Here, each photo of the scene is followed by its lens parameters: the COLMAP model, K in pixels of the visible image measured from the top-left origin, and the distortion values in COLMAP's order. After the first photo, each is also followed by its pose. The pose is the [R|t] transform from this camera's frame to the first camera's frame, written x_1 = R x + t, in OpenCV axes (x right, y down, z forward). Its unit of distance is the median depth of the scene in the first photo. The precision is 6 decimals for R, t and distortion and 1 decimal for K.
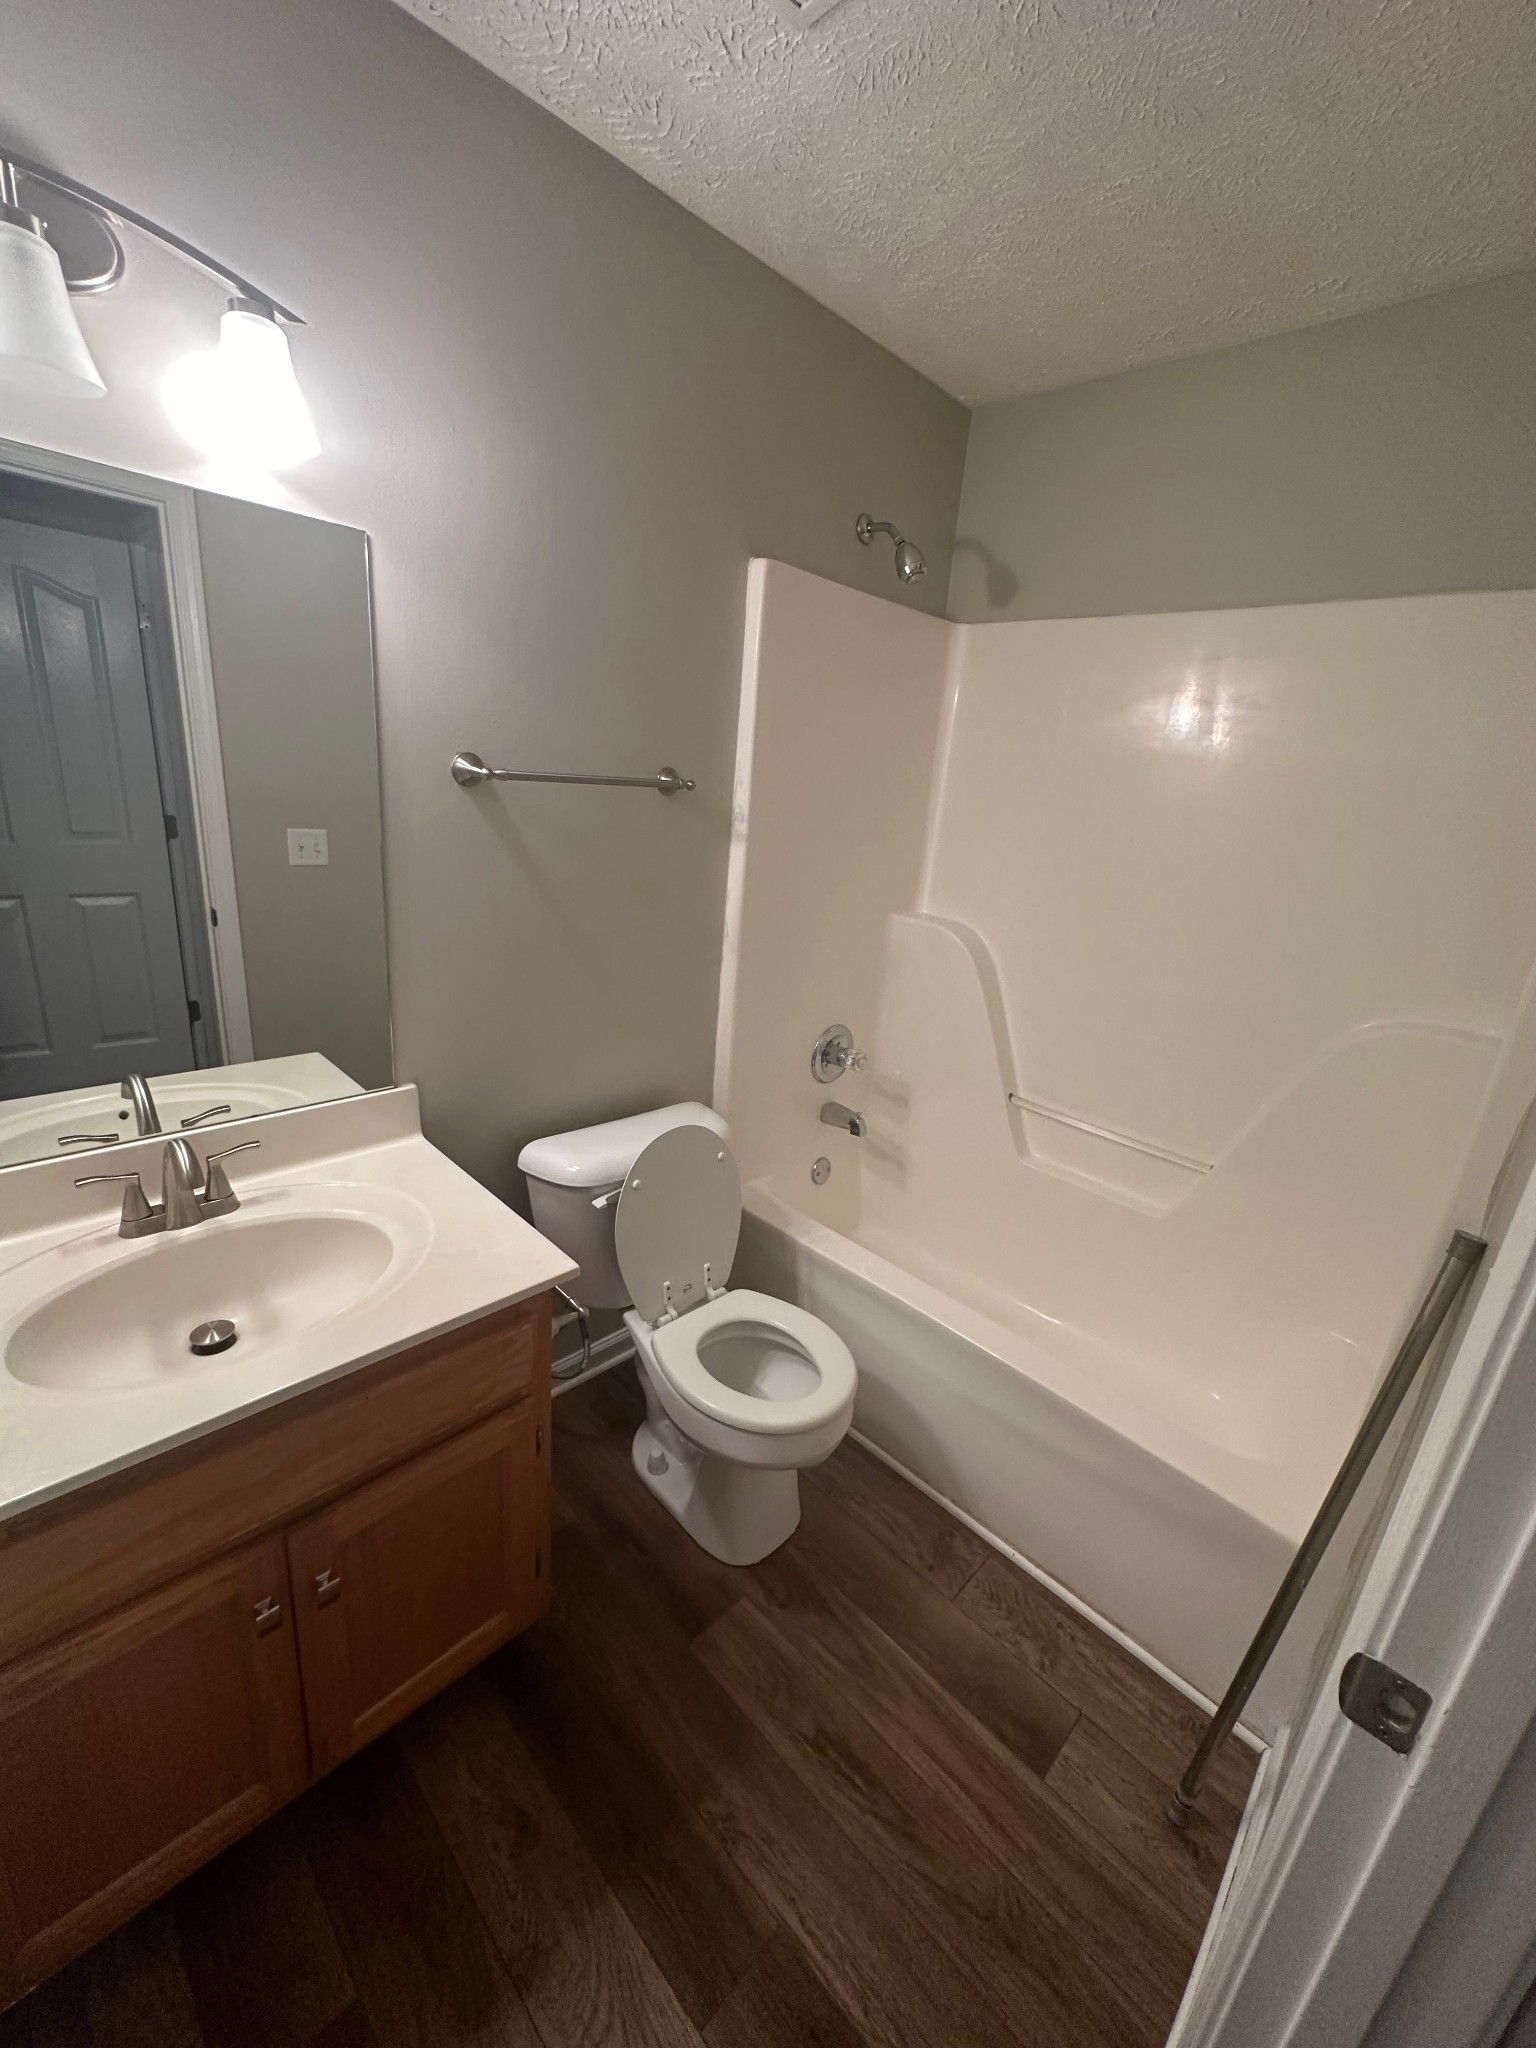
lens RADIAL K [[815.3, 0, 768.0], [0, 815.3, 1024.0], [0, 0, 1]] dist [-0.002558, -0.000318]
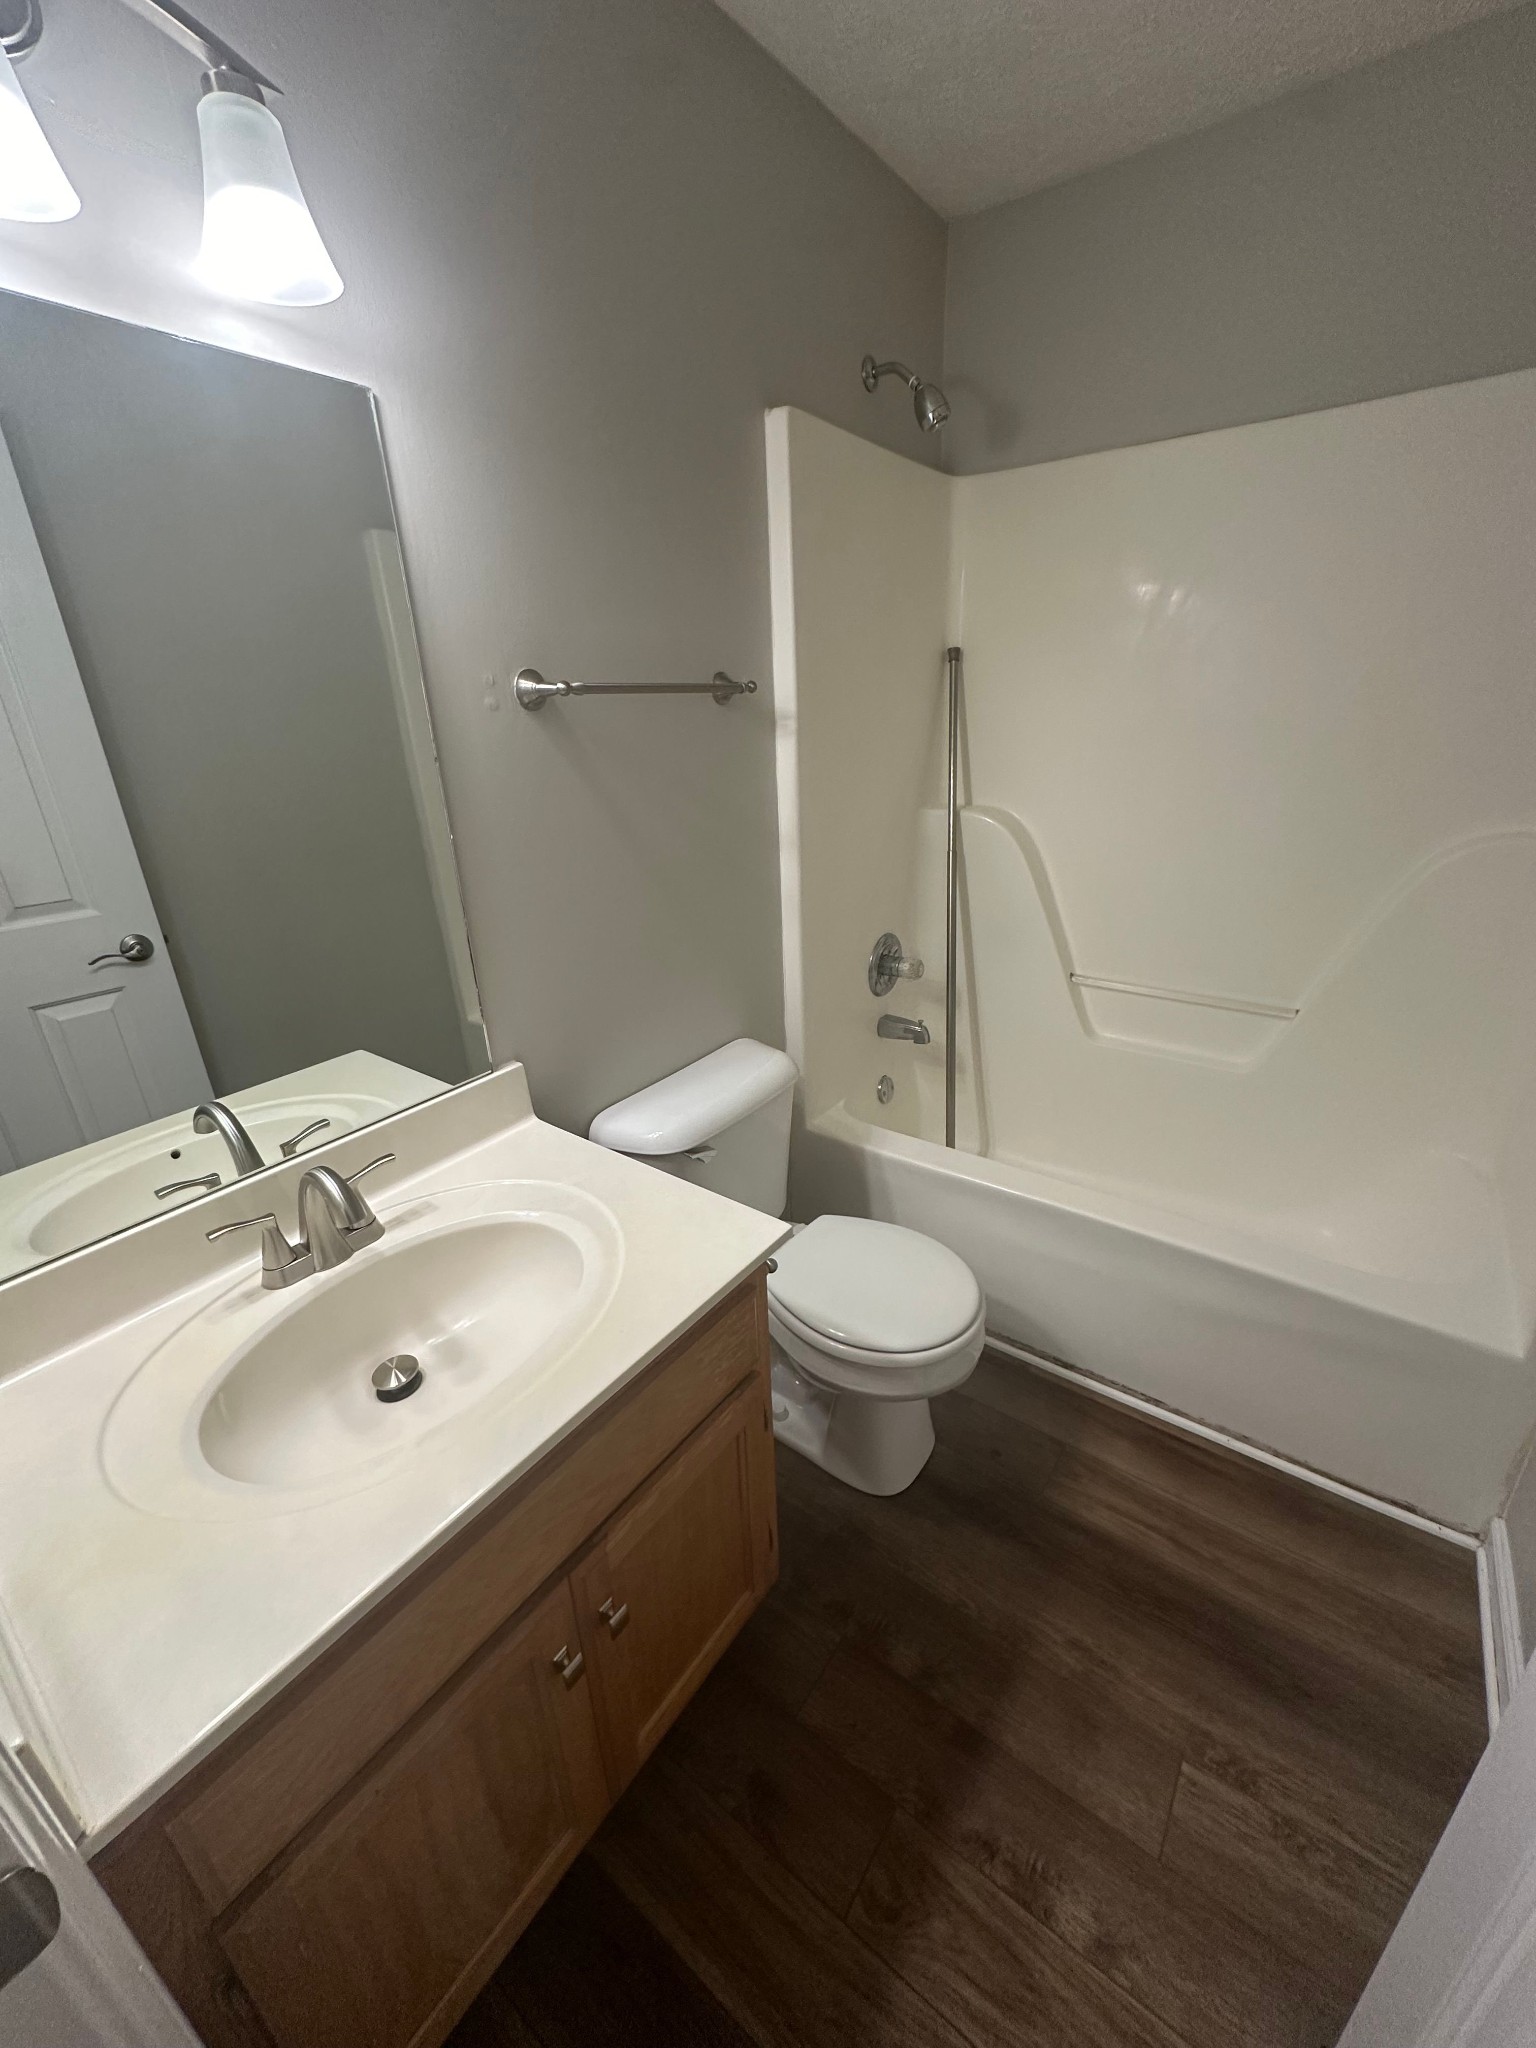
lens RADIAL K [[814.6, 0, 753.6], [0, 814.6, 1020.2], [0, 0, 1]] dist [-0.001996, 0.000016]
pose [[0.982254, -0.173429, 0.071409, -0.260898], [0.168414, 0.983145, 0.071151, 0.008650], [-0.082545, -0.057862, 0.994906, 0.106901]]
